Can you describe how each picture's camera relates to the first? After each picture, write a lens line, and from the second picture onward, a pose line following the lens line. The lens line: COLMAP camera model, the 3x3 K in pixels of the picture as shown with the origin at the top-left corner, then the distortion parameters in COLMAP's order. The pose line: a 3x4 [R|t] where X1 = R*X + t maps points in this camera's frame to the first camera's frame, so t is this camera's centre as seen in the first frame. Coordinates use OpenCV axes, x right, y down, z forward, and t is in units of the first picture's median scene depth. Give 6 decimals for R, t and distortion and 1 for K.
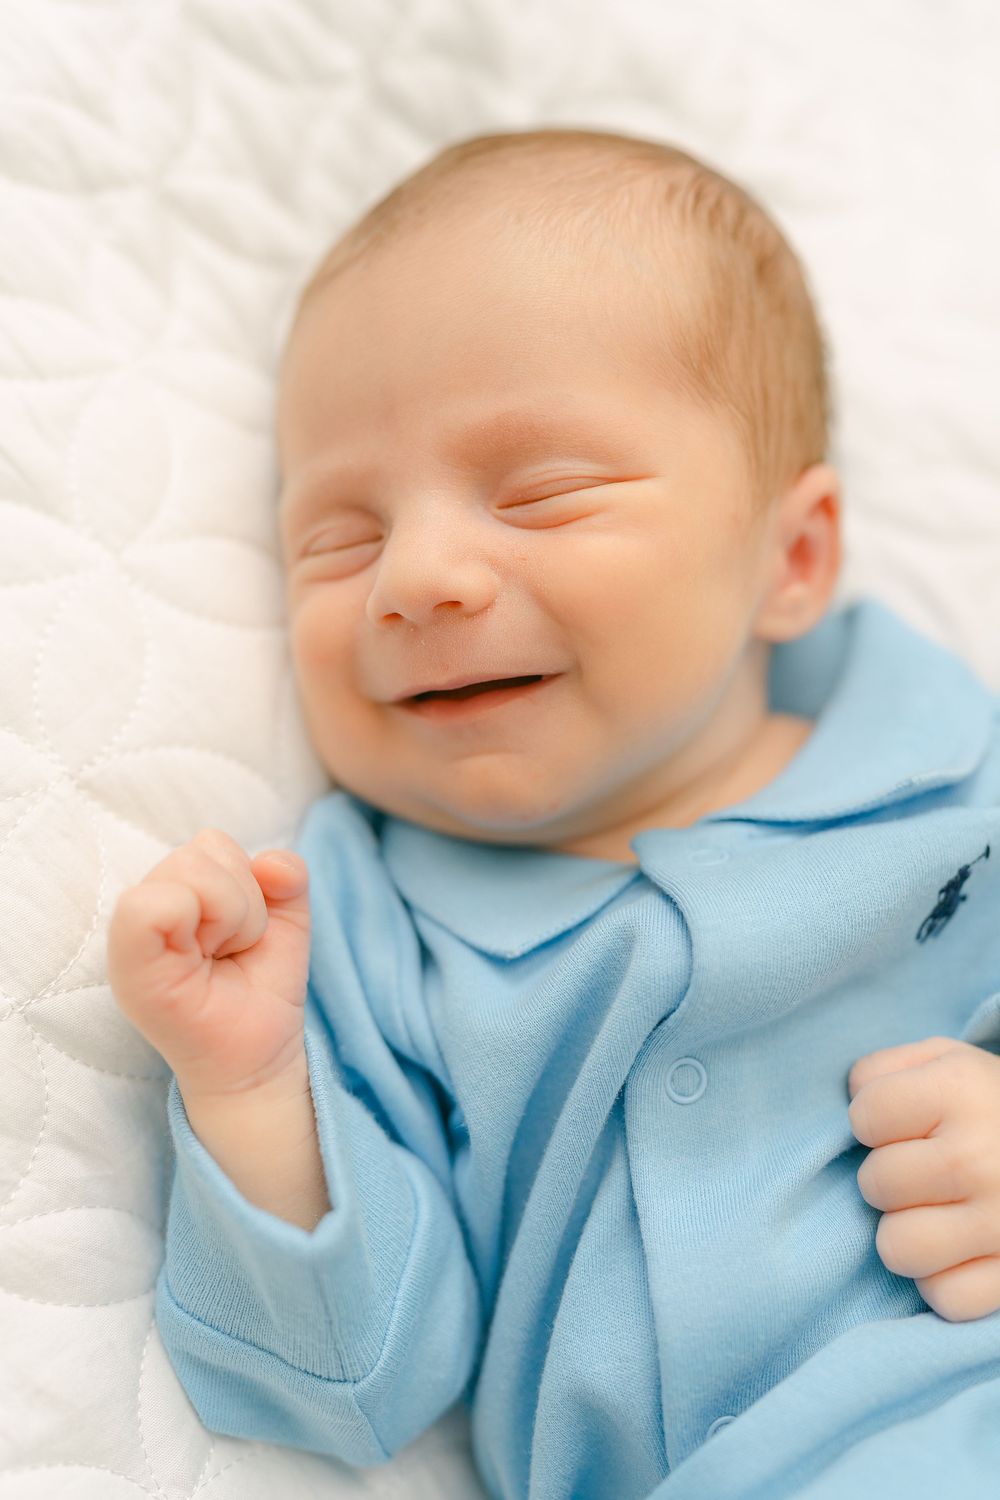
lens RADIAL K [[1565.7, 0, 500.0], [0, 1565.7, 750.0], [0, 0, 1]] dist [-0.006776, 0.015401]
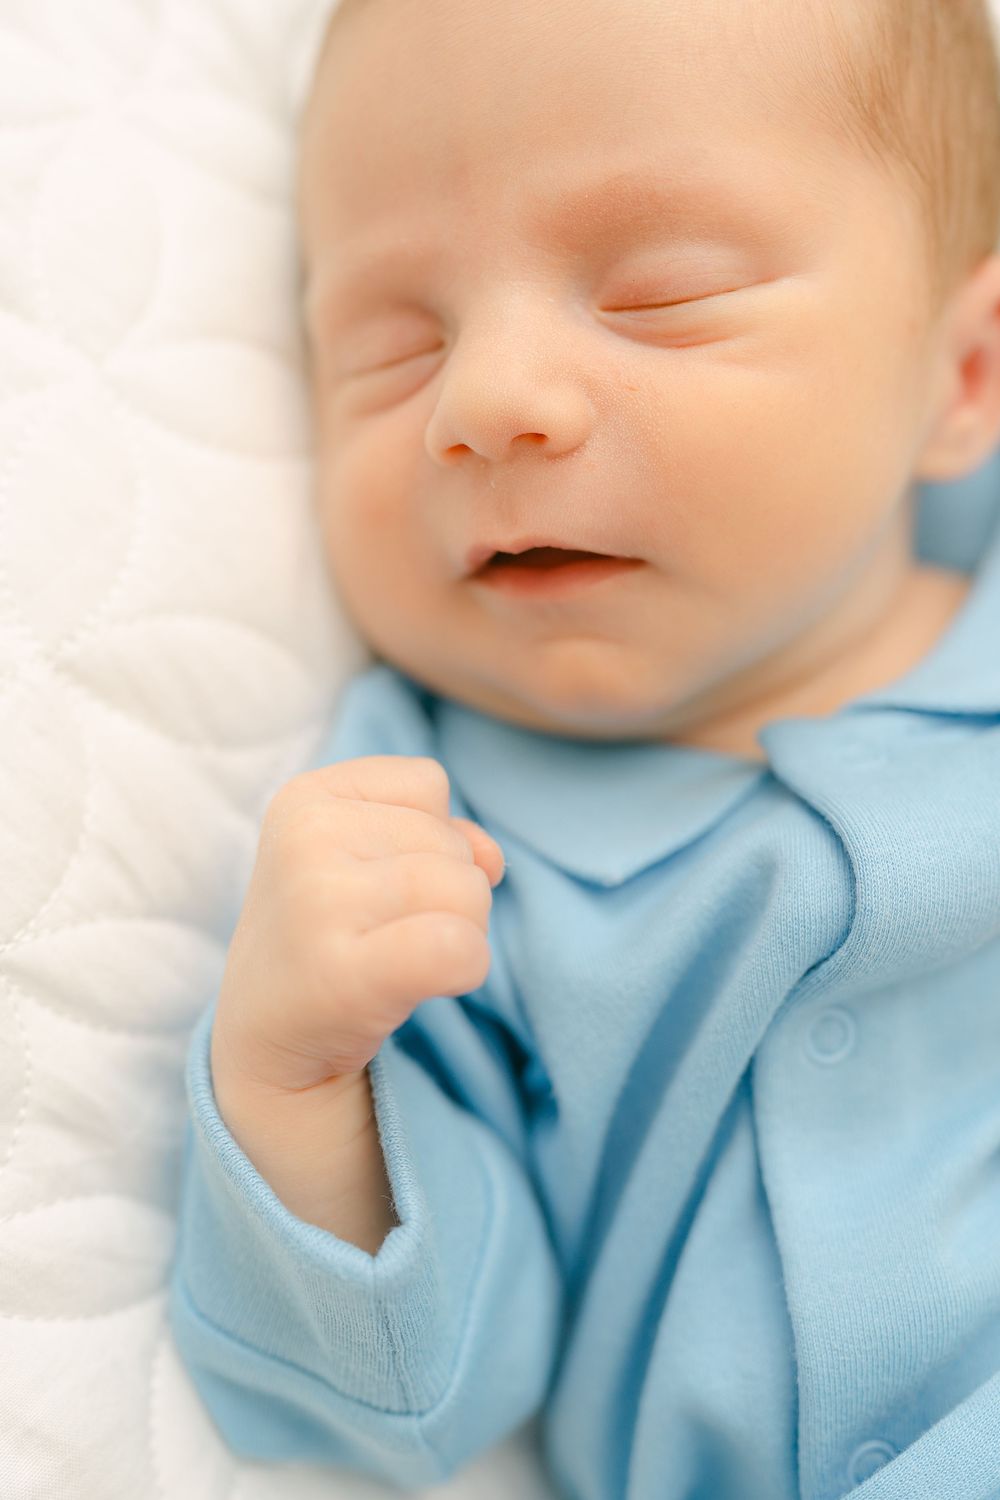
lens RADIAL K [[1725.6, 0, 500.0], [0, 1725.6, 750.0], [0, 0, 1]] dist [0.012704, -0.019432]
pose [[0.999994, 0.000514, -0.003340, -0.046769], [-0.000169, 0.994740, 0.102432, -0.024982], [0.003376, -0.102431, 0.994734, 0.144047]]
